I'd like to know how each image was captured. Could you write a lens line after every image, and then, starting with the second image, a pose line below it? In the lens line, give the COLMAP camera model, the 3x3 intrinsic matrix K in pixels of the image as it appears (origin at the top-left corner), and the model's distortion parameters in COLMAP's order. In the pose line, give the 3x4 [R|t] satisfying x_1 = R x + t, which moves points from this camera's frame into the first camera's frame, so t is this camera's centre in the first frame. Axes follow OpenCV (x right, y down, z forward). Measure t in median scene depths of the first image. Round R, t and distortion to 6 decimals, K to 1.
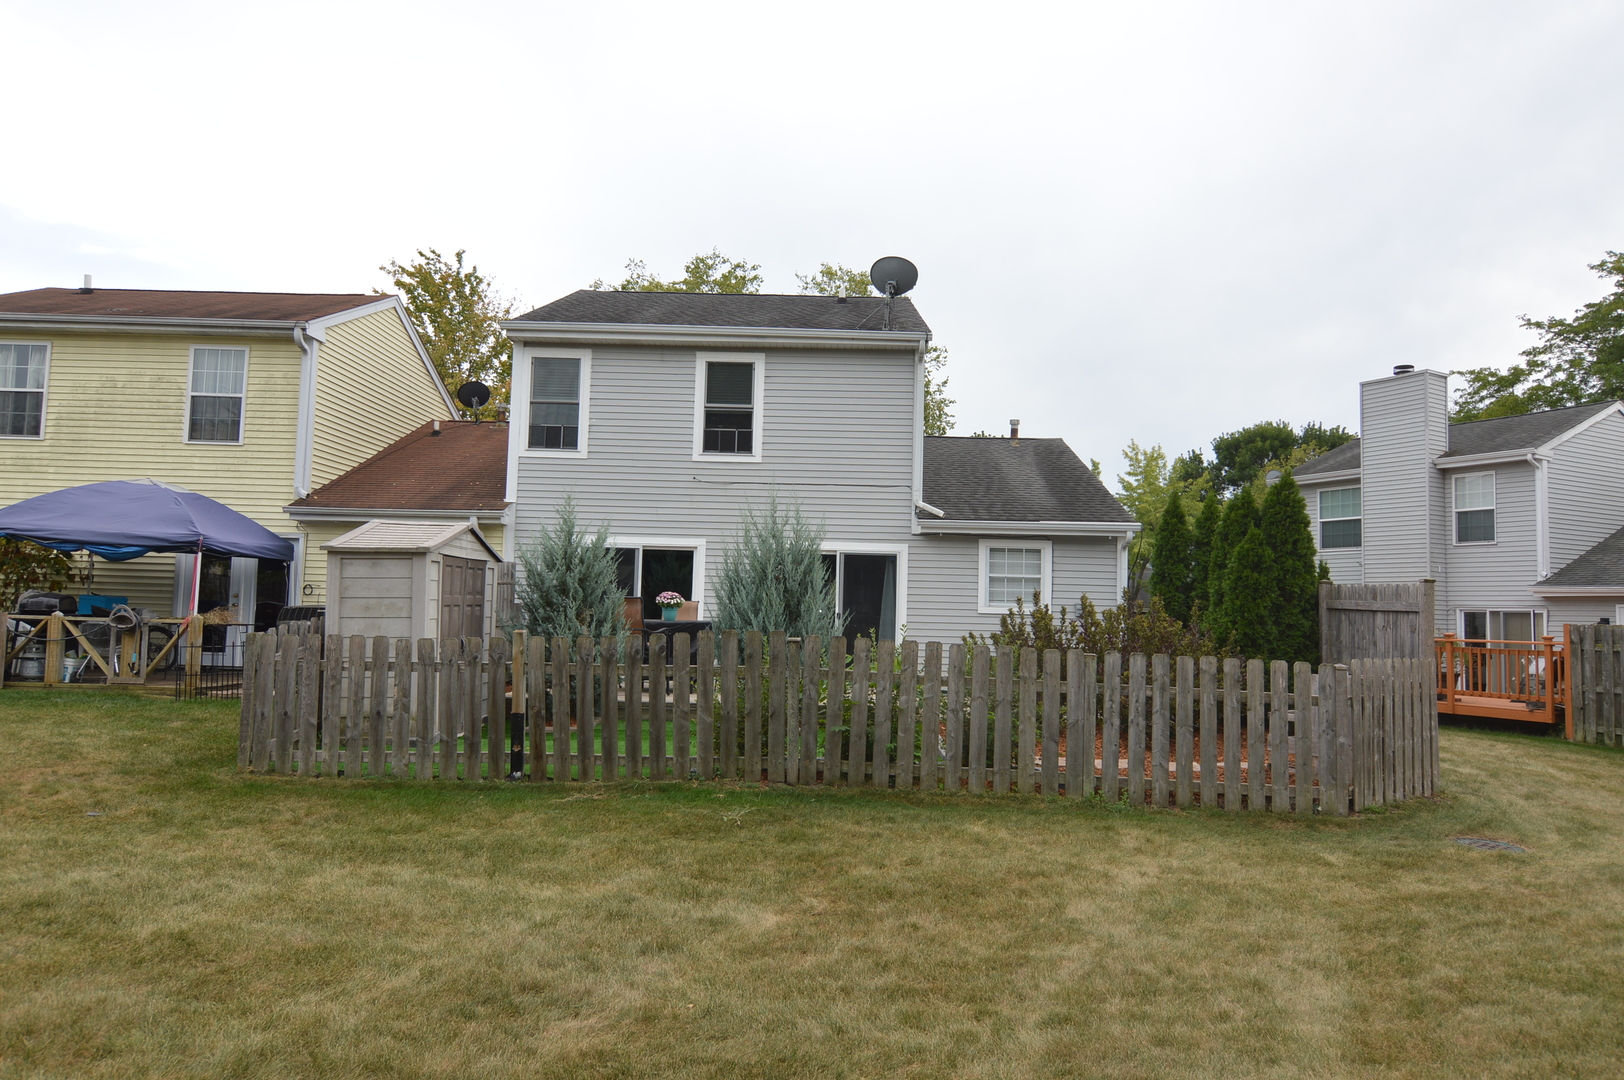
lens RADIAL K [[1027.3, 0, 810.7], [0, 1027.3, 540.5], [0, 0, 1]] dist [-0.001215, -0.000132]
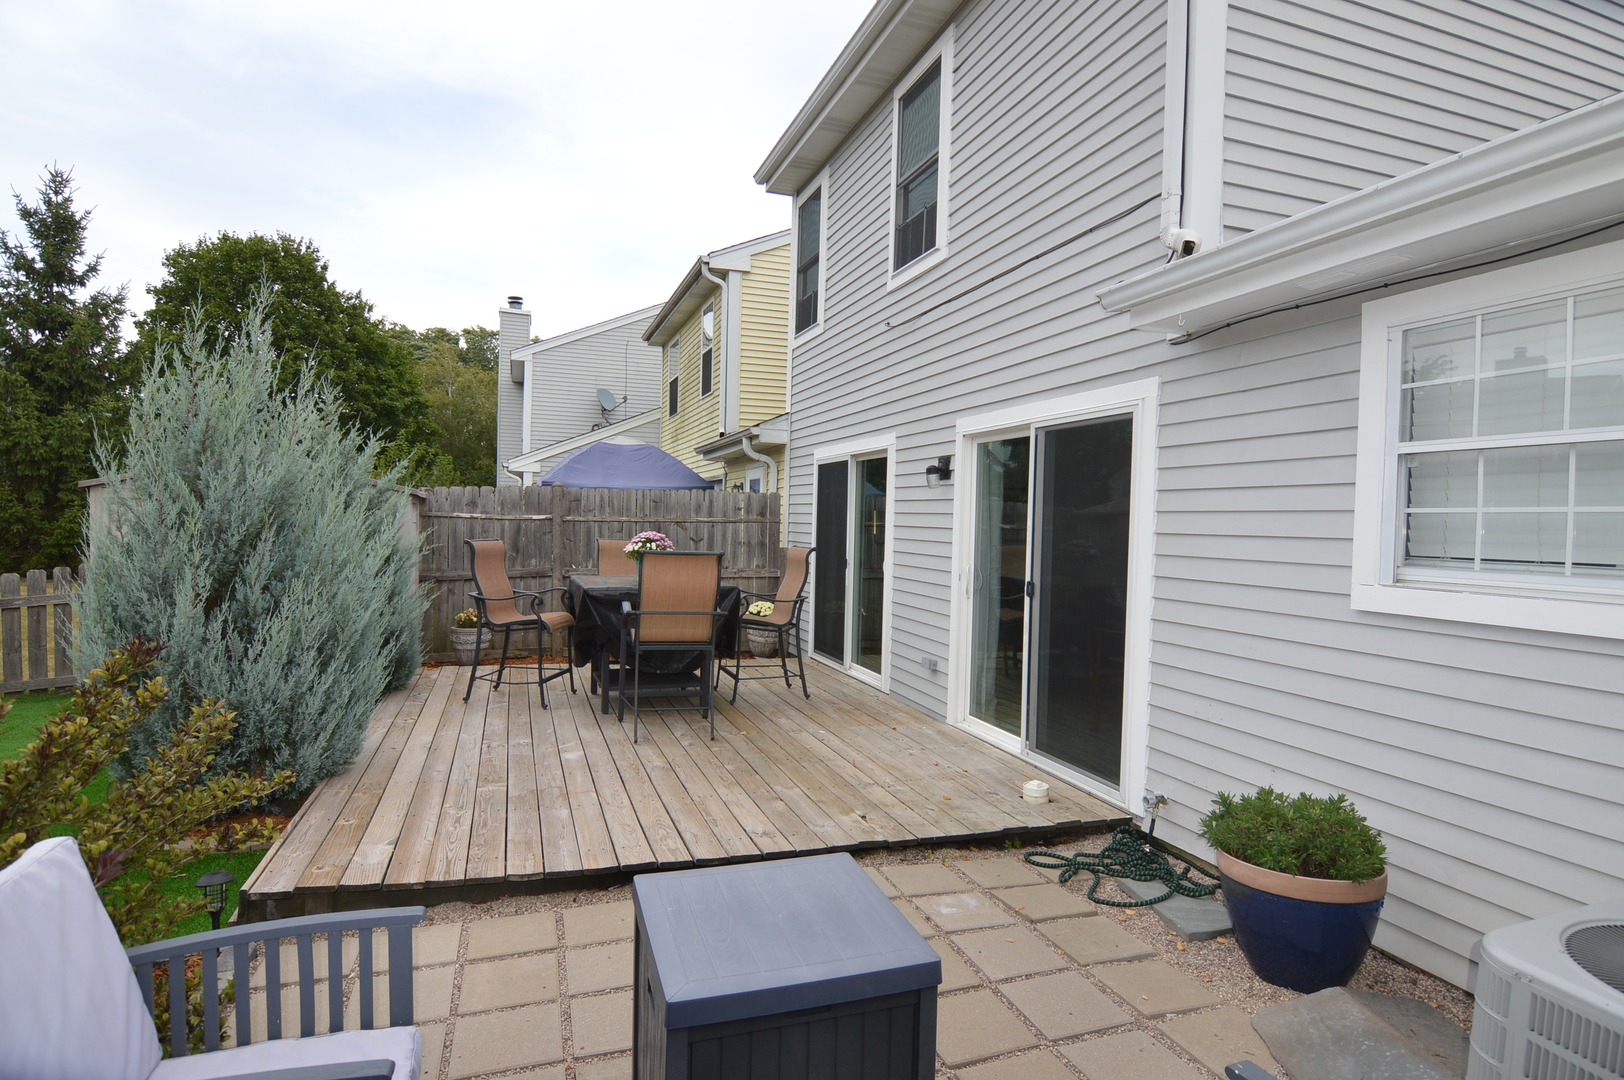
lens RADIAL K [[846.8, 0, 812.9], [0, 846.8, 542.5], [0, 0, 1]] dist [-0.002175, -0.000498]
pose [[0.315941, 0.010890, -0.948716, 0.311175], [0.064154, 0.997400, 0.032814, 0.039797], [0.946607, -0.071231, 0.314421, 0.812722]]
